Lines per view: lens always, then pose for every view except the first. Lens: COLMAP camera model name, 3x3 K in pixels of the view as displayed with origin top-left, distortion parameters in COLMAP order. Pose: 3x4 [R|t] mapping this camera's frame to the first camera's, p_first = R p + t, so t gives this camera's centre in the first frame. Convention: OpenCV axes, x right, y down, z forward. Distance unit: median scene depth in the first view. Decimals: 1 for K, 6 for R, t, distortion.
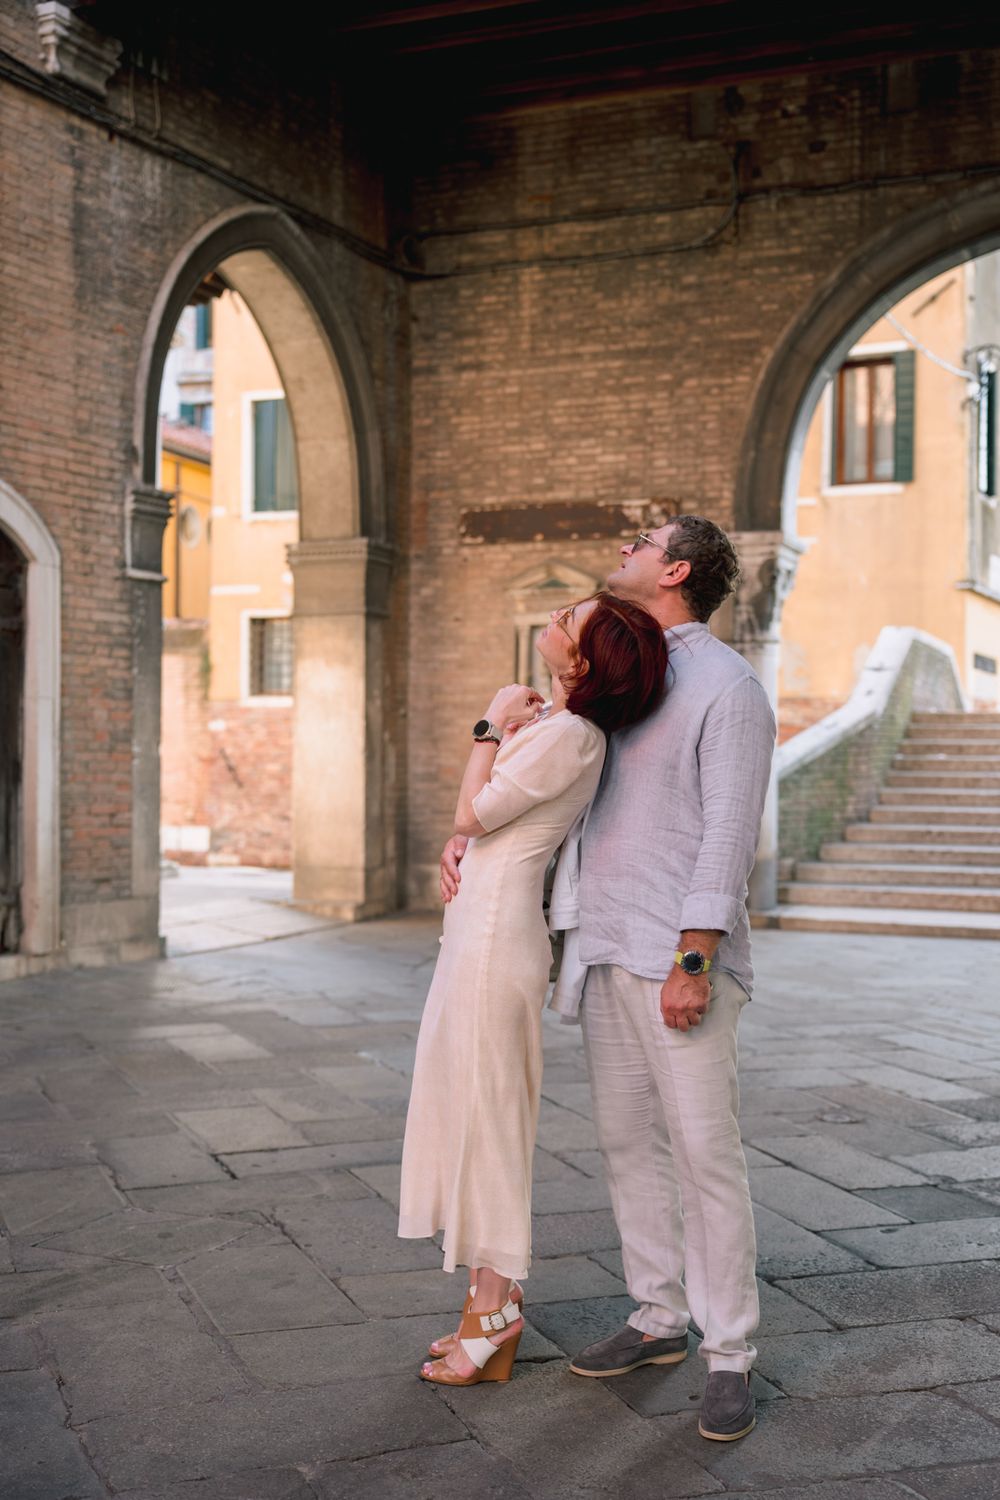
lens RADIAL K [[1920.5, 0, 474.5], [0, 1920.5, 747.8], [0, 0, 1]] dist [0.004352, -0.006085]
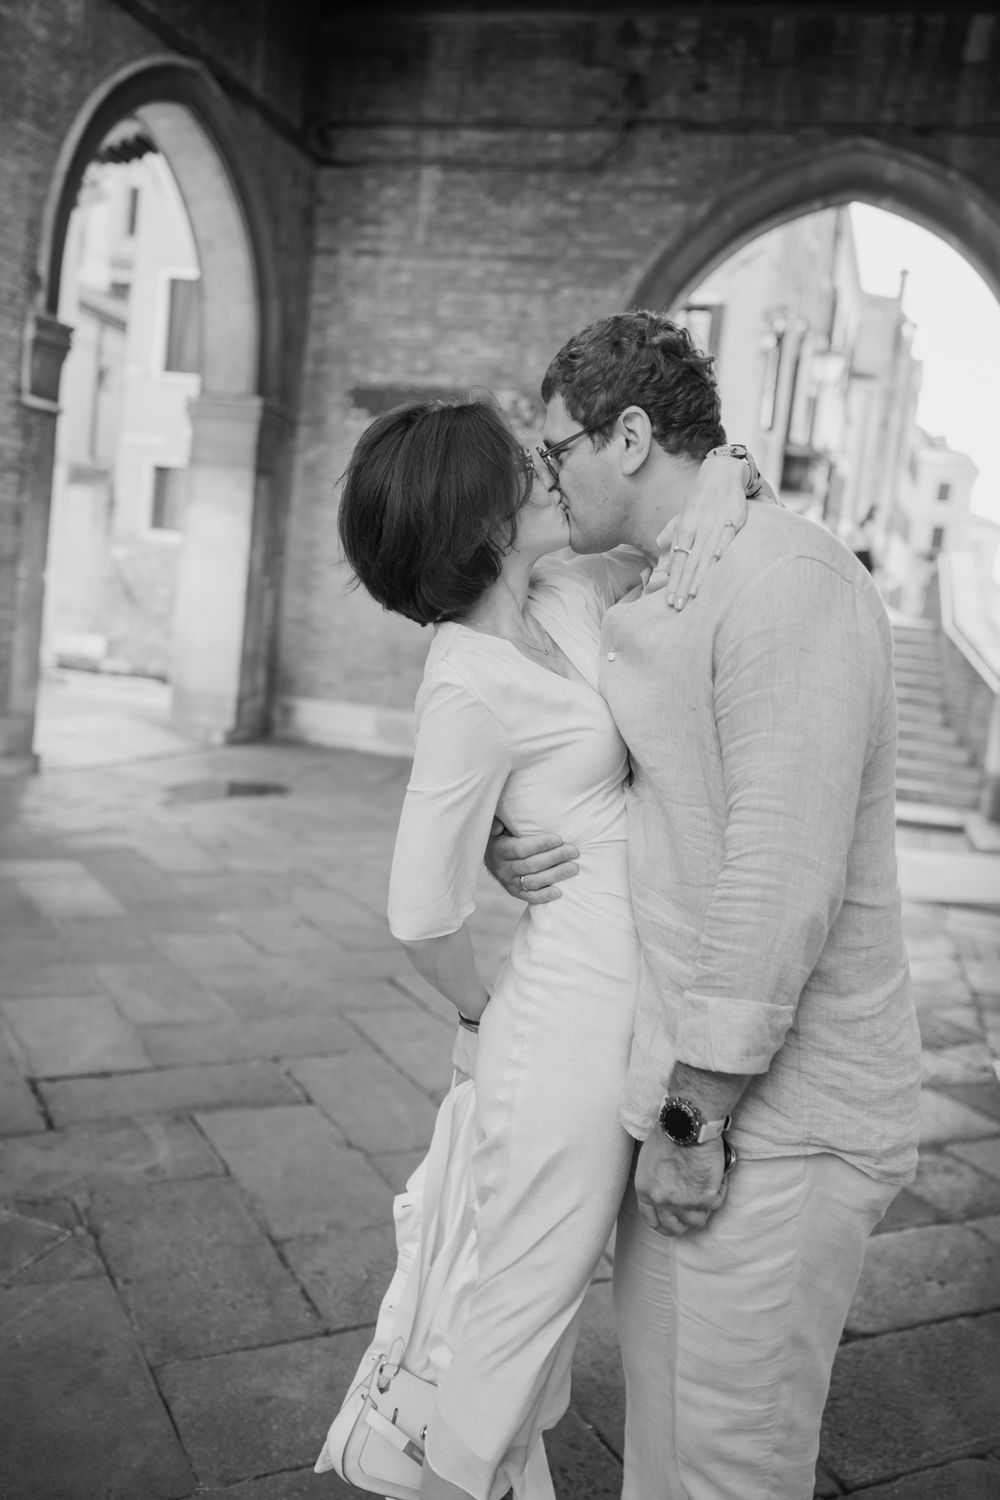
lens RADIAL K [[1492.0, 0, 531.9], [0, 1492.0, 771.2], [0, 0, 1]] dist [0.004994, -0.003842]
pose [[0.986142, 0.083233, 0.143515, -0.008434], [-0.099047, 0.989333, 0.106814, -0.005119], [-0.133094, -0.119548, 0.983867, 0.117072]]
